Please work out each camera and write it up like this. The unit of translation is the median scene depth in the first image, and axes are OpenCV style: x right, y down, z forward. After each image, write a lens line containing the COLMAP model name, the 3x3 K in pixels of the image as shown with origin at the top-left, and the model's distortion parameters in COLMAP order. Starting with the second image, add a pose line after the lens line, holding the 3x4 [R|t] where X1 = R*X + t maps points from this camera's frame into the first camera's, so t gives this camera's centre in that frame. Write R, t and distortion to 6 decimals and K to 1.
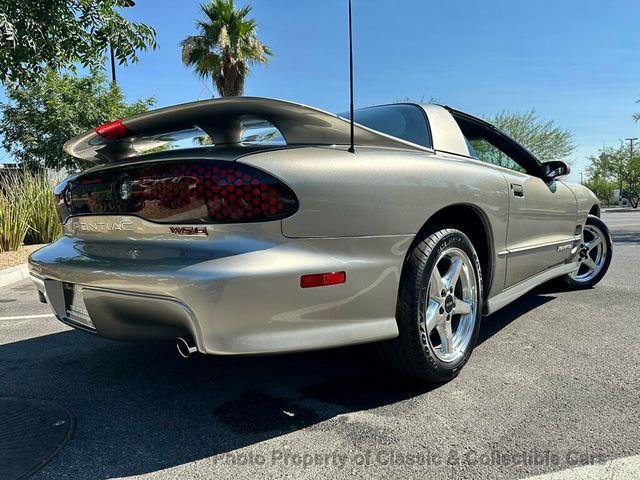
lens RADIAL K [[452.4, 0, 317.8], [0, 452.4, 240.5], [0, 0, 1]] dist [0.031544, -0.037714]
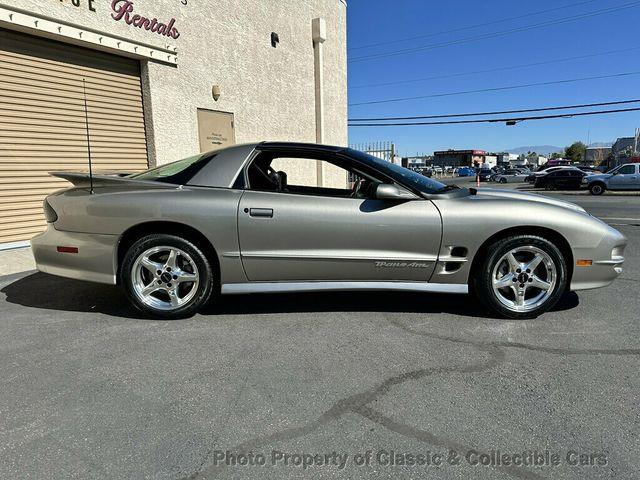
lens RADIAL K [[452.4, 0, 325.4], [0, 452.4, 242.7], [0, 0, 1]] dist [0.031544, -0.037714]
pose [[0.686121, 0.151815, -0.711471, 2.062888], [-0.069509, 0.987189, 0.143617, -0.302165], [0.724160, -0.049085, 0.687883, 0.279598]]
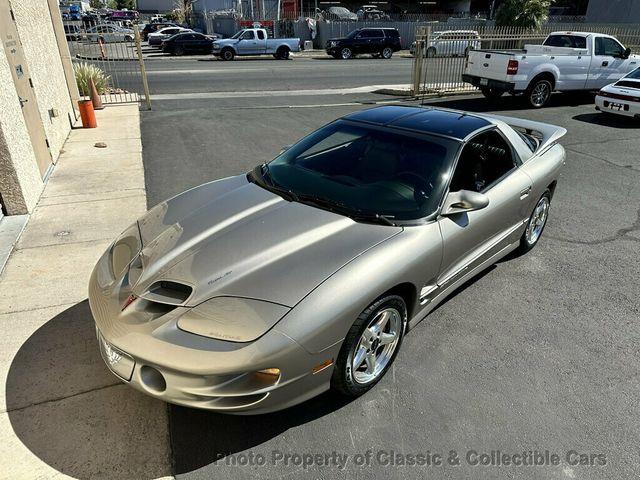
lens RADIAL K [[452.4, 0, 321.0], [0, 452.4, 240.8], [0, 0, 1]] dist [0.031544, -0.037714]
pose [[0.996708, 0.018720, 0.078889, -0.676620], [-0.047302, 0.924496, 0.378245, -0.677097], [-0.065852, -0.380731, 0.922338, -0.626250]]
